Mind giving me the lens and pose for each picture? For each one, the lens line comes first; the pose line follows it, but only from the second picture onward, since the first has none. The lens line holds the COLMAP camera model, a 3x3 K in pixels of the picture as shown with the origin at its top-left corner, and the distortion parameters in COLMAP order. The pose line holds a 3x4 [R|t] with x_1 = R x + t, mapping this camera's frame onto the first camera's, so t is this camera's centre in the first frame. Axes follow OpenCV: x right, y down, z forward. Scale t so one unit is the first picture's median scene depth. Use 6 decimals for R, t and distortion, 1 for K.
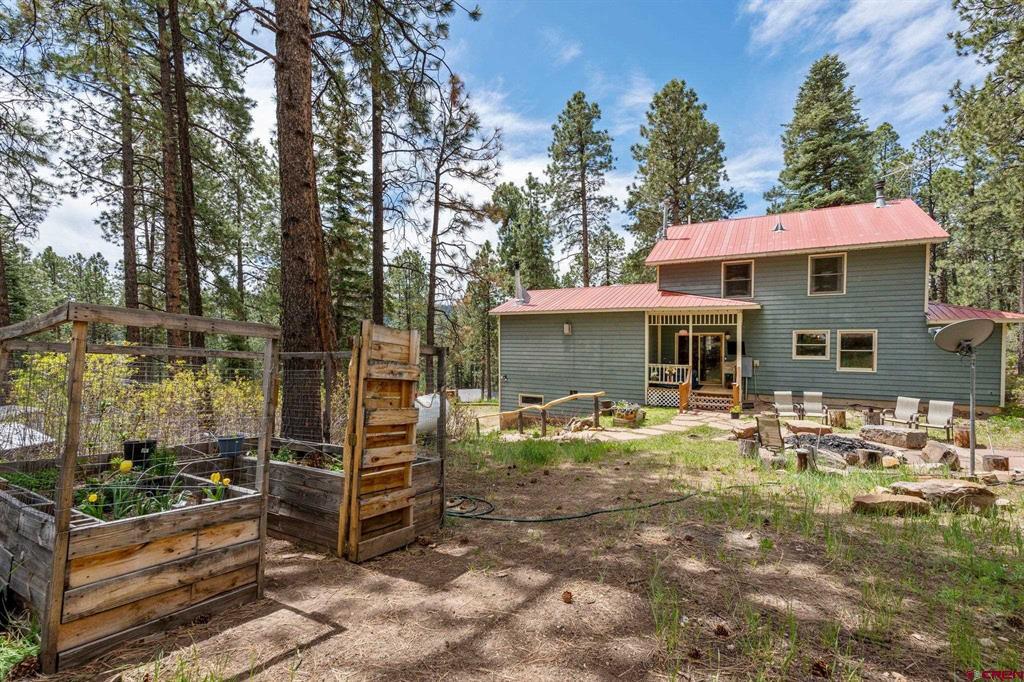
lens RADIAL K [[452.3, 0, 512.0], [0, 452.3, 341.0], [0, 0, 1]] dist [-0.001225, -0.000187]
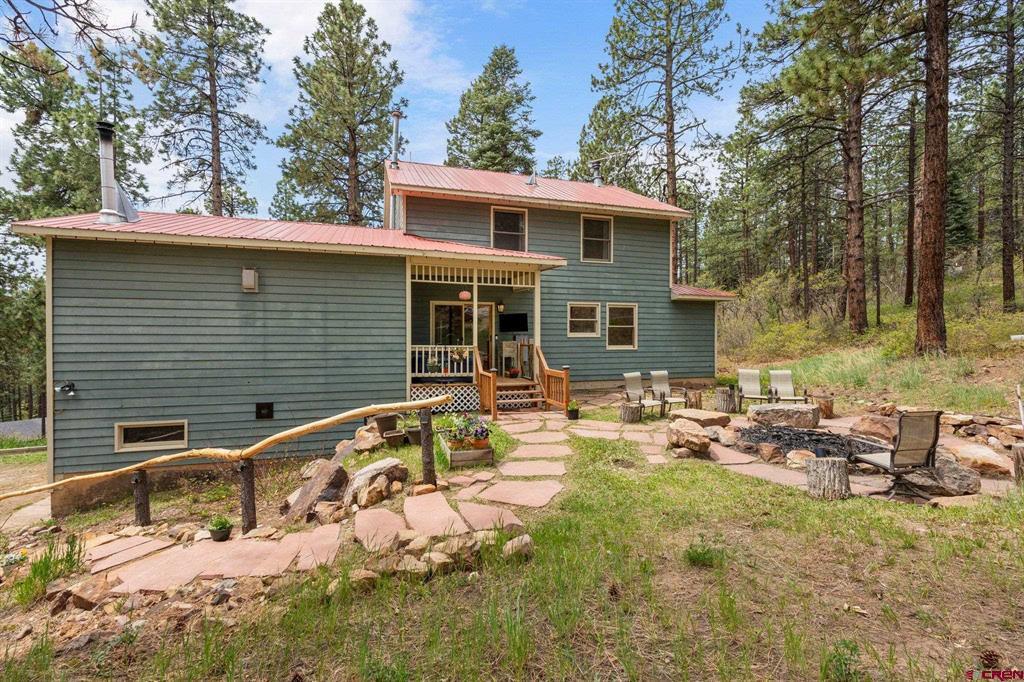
lens RADIAL K [[452.3, 0, 512.0], [0, 452.3, 341.0], [0, 0, 1]] dist [-0.001225, -0.000187]
pose [[0.683235, -0.002077, 0.730196, -0.048856], [0.005043, 0.999986, -0.001874, 0.048704], [-0.730181, 0.004963, 0.683235, 0.512938]]
